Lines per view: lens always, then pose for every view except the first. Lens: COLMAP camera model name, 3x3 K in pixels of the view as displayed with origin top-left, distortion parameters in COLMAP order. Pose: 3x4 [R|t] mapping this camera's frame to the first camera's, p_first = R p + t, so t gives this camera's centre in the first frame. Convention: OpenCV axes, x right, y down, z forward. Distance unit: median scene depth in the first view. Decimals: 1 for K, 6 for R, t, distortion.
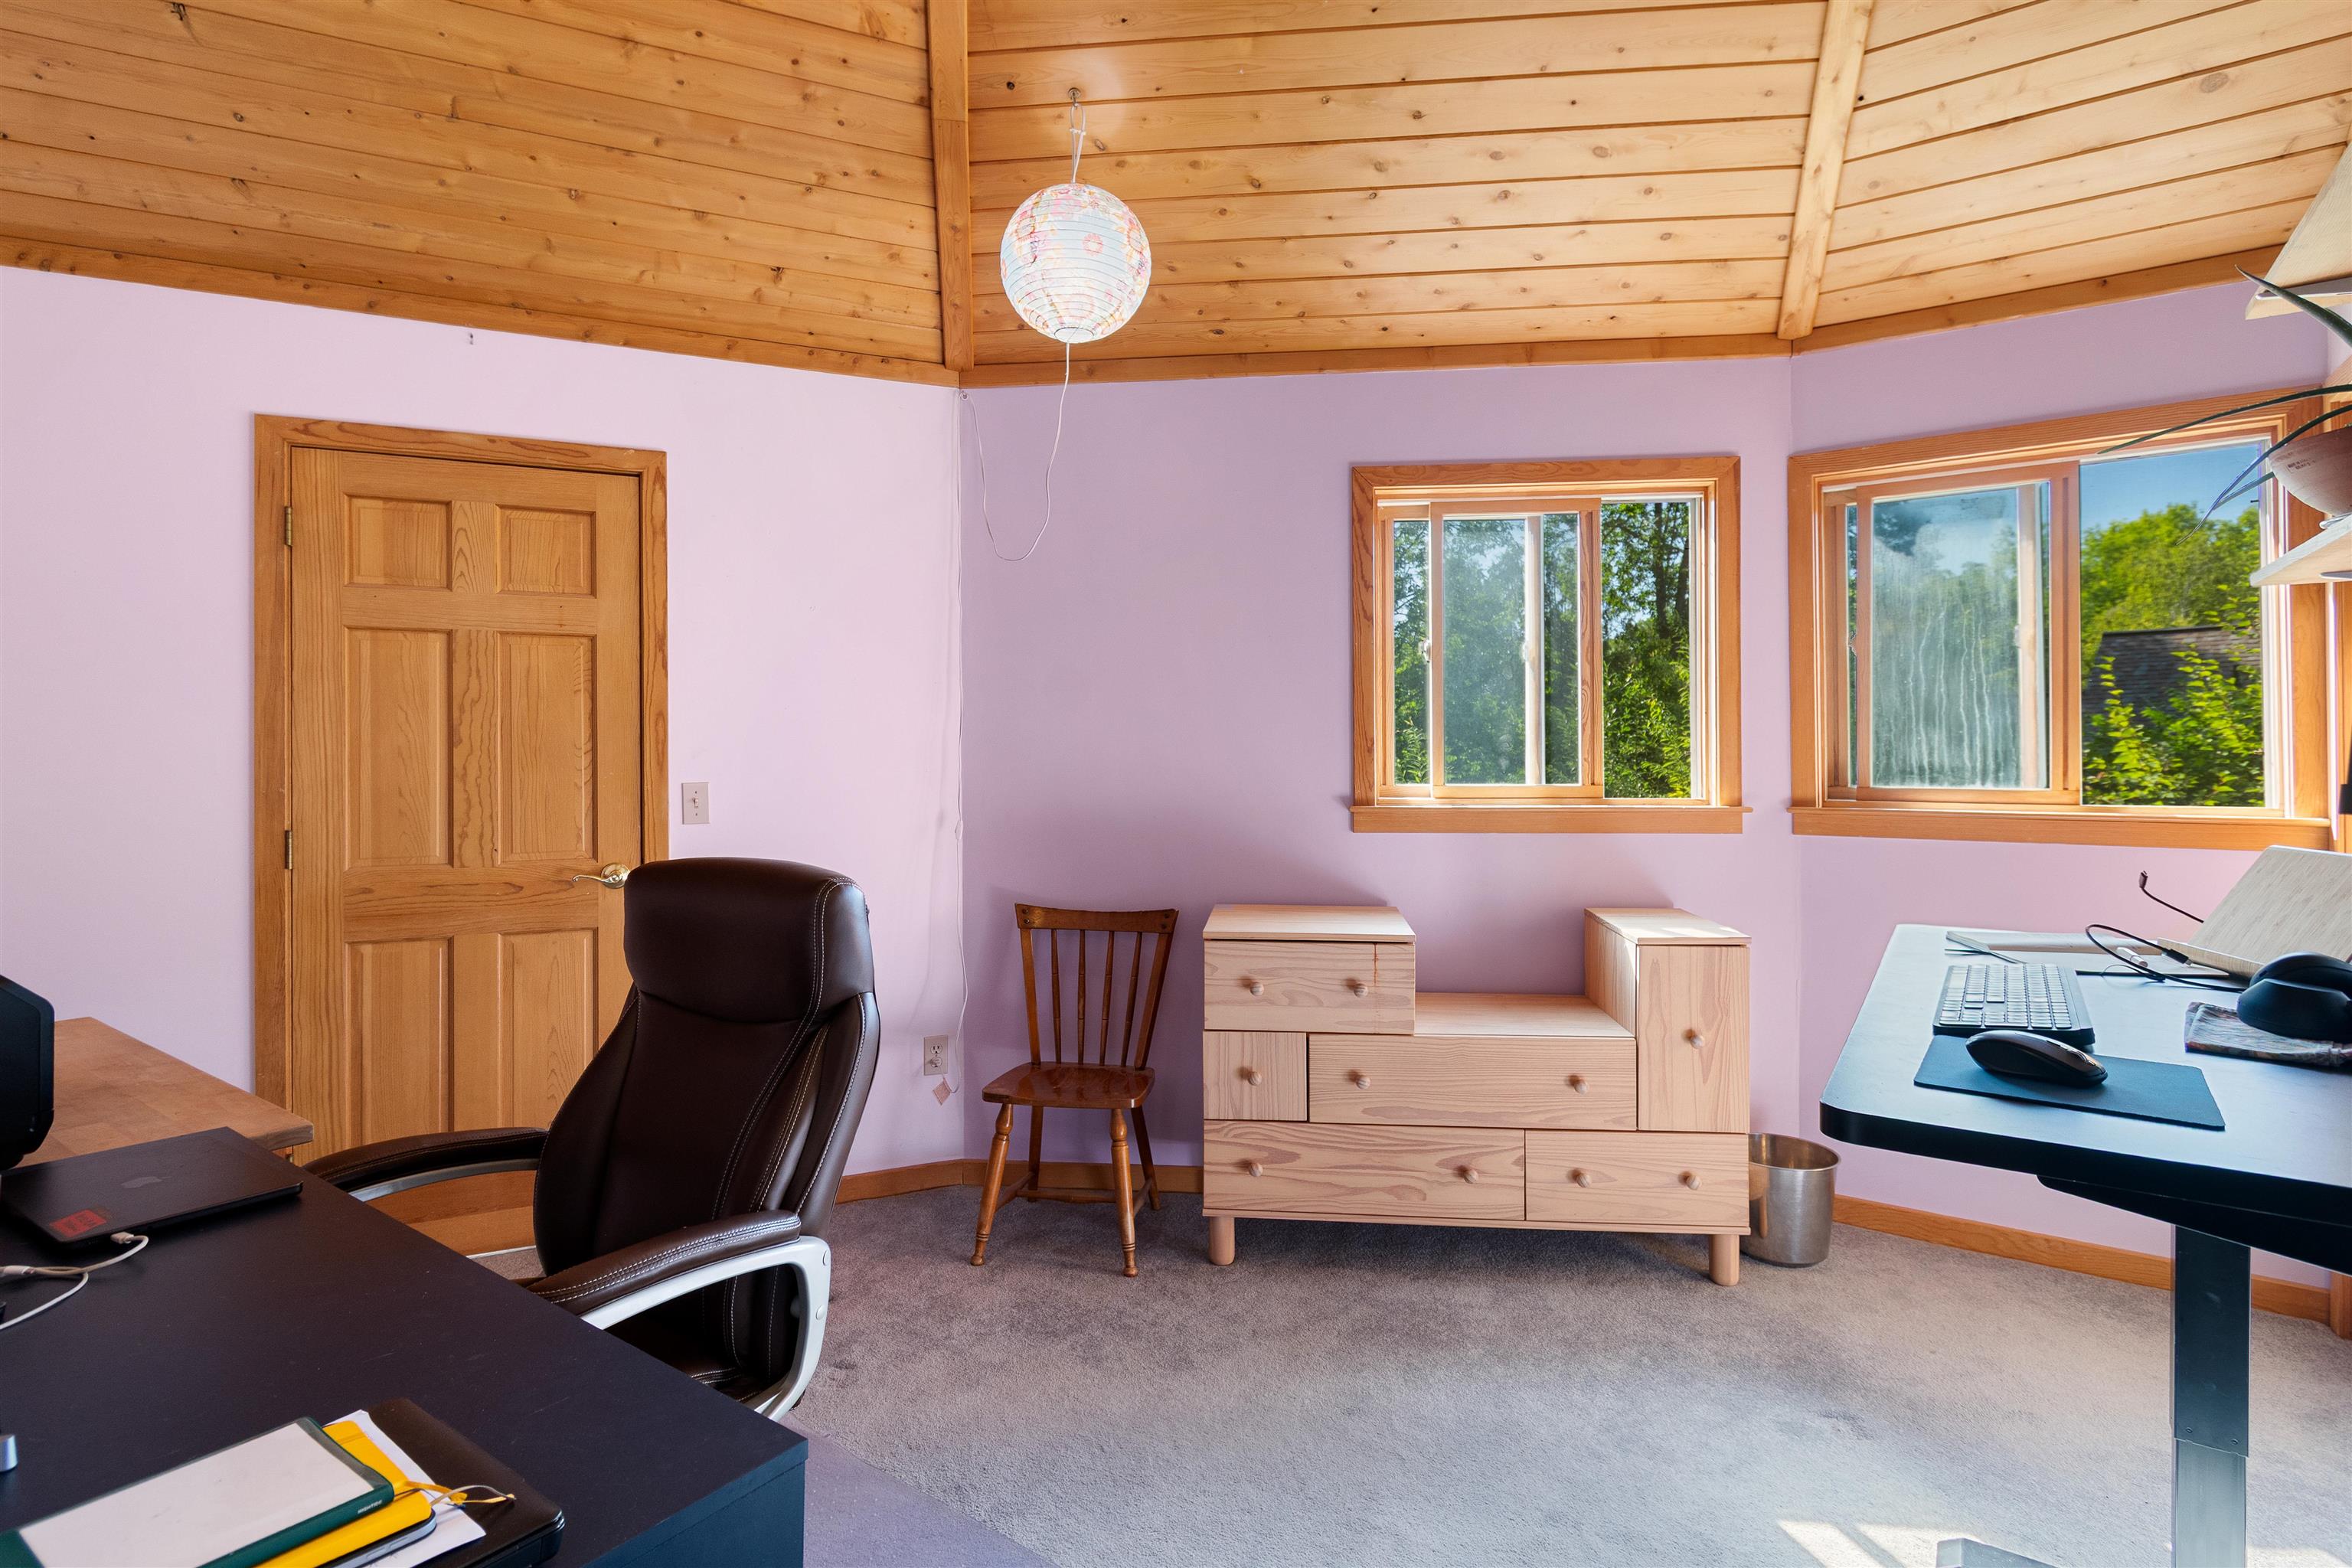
lens RADIAL K [[1112.9, 0, 1184.3], [0, 1112.9, 779.2], [0, 0, 1]] dist [0.000476, -0.000982]
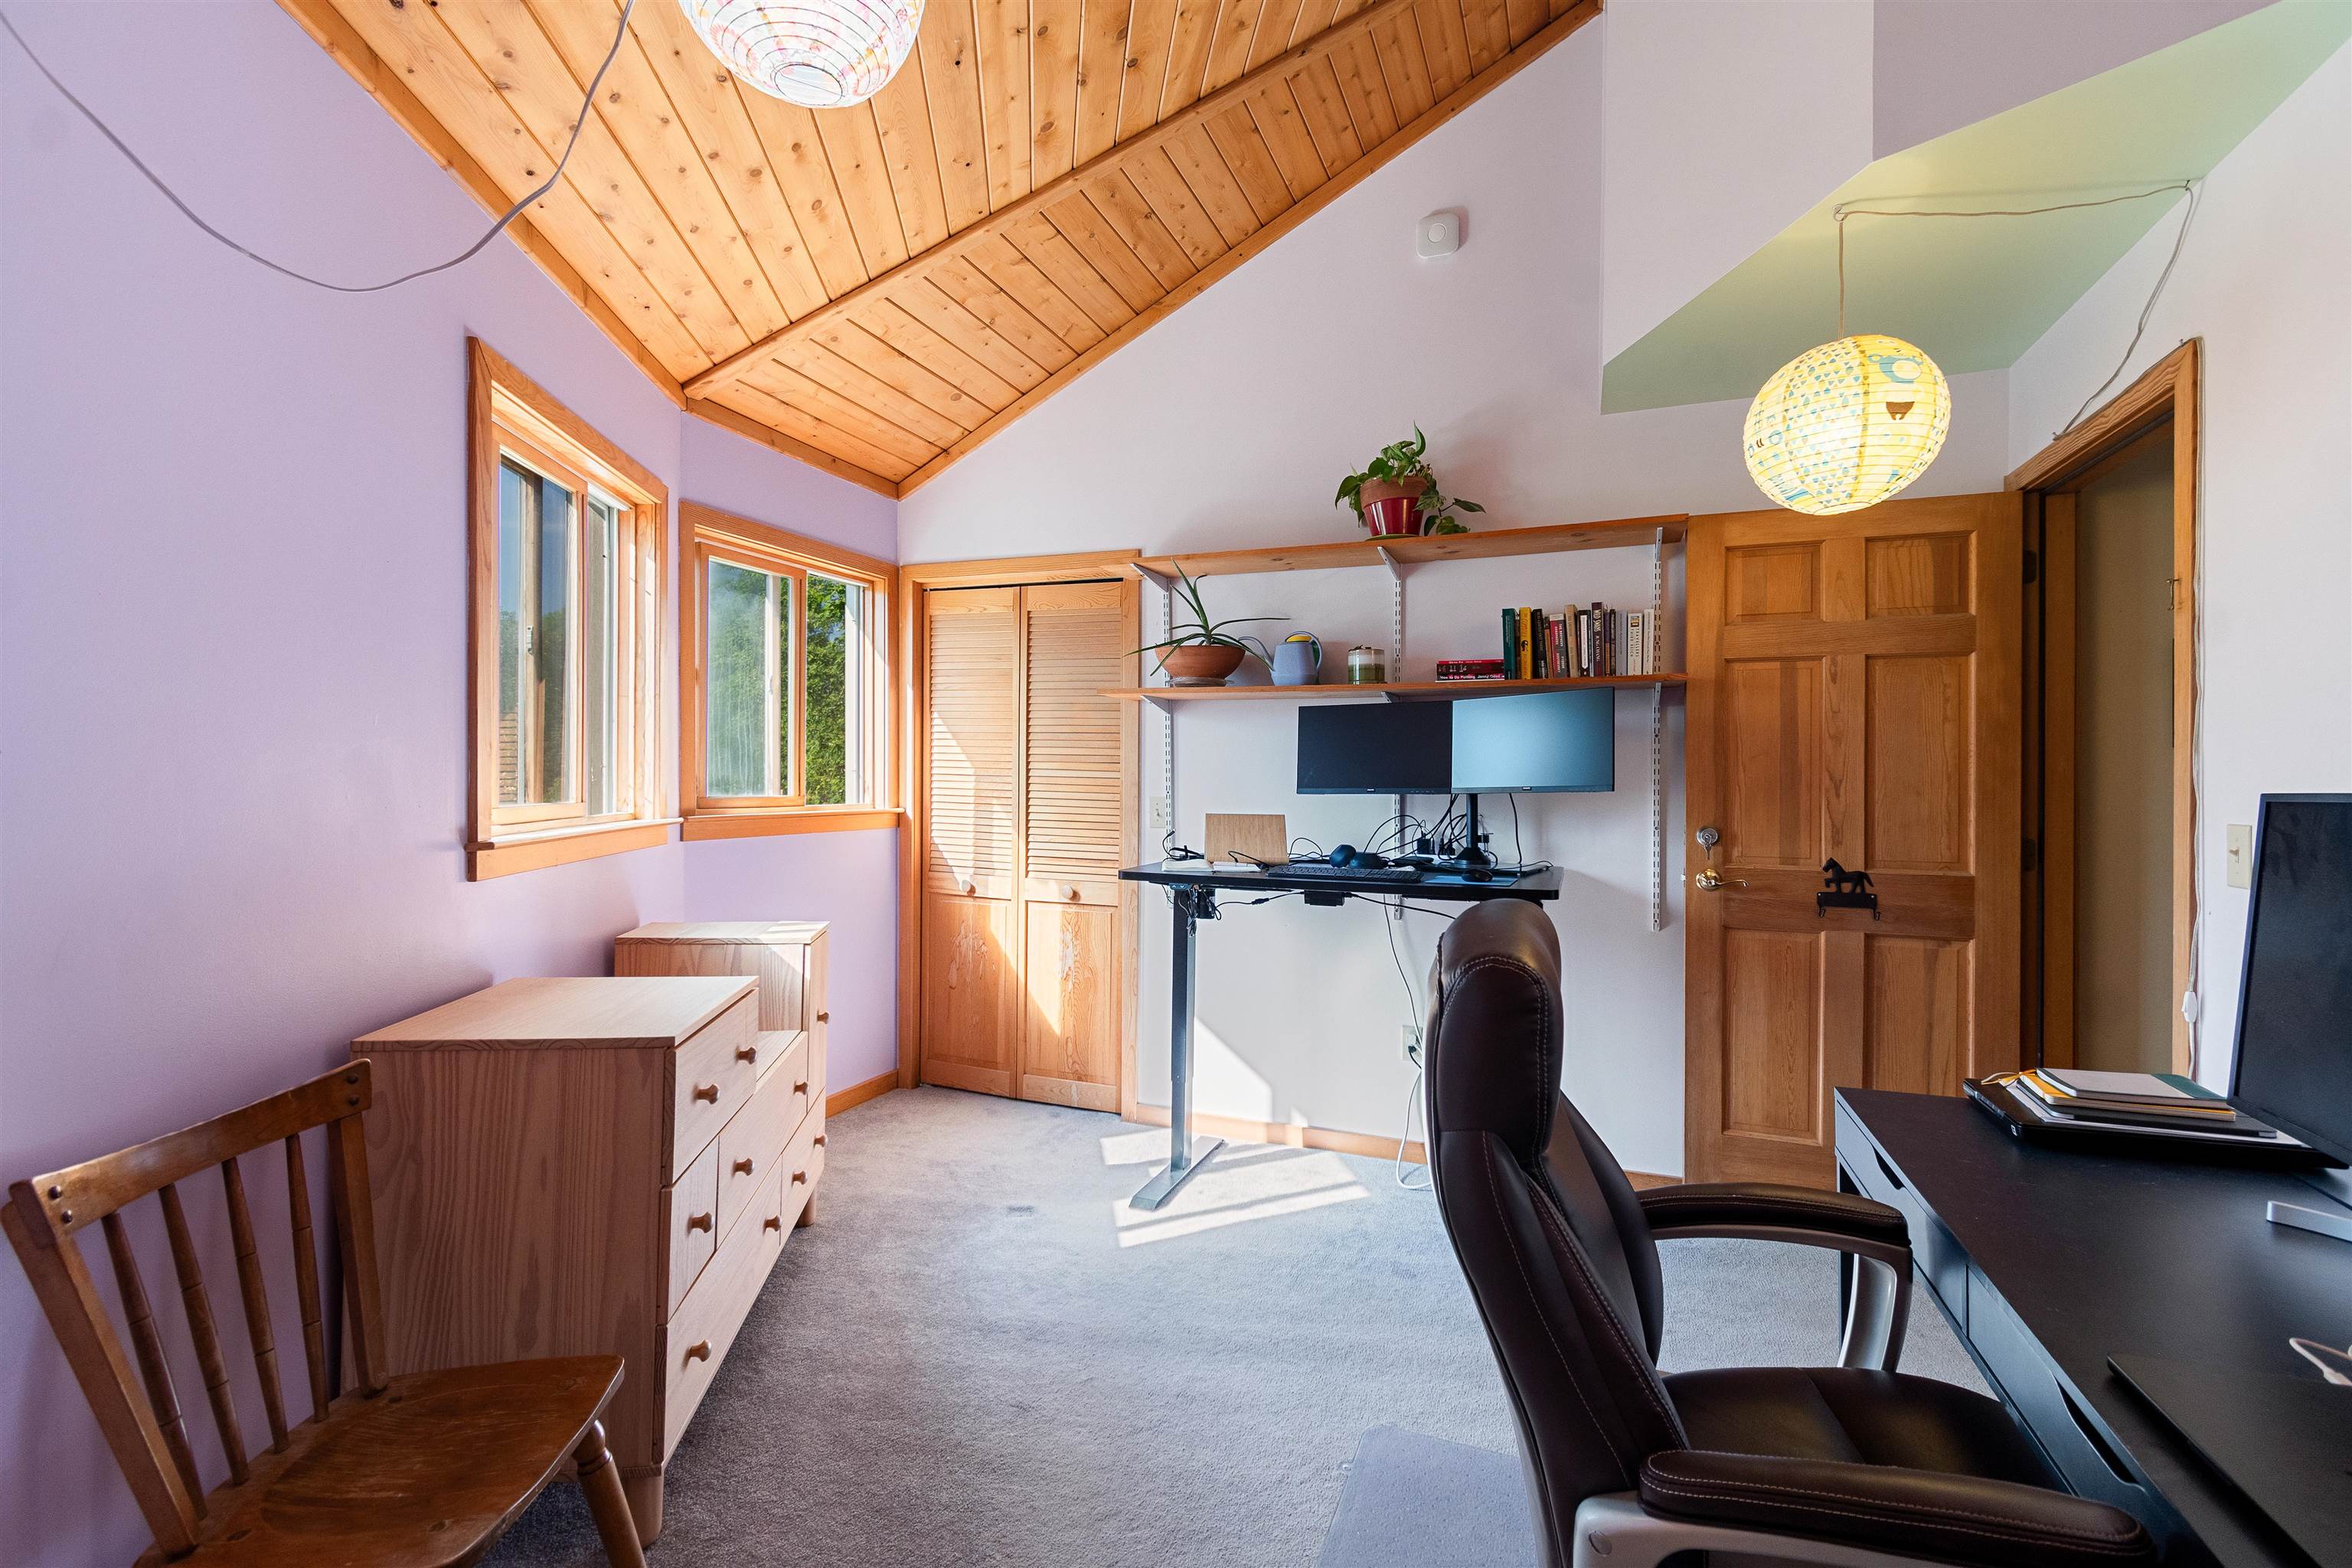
lens RADIAL K [[1033.6, 0, 1183.8], [0, 1033.6, 778.6], [0, 0, 1]] dist [0.001902, -0.000031]
pose [[-0.214804, 0.003403, 0.976651, -0.597488], [0.028547, 0.999589, 0.002796, -0.001870], [-0.976240, 0.028481, -0.214813, 0.777920]]
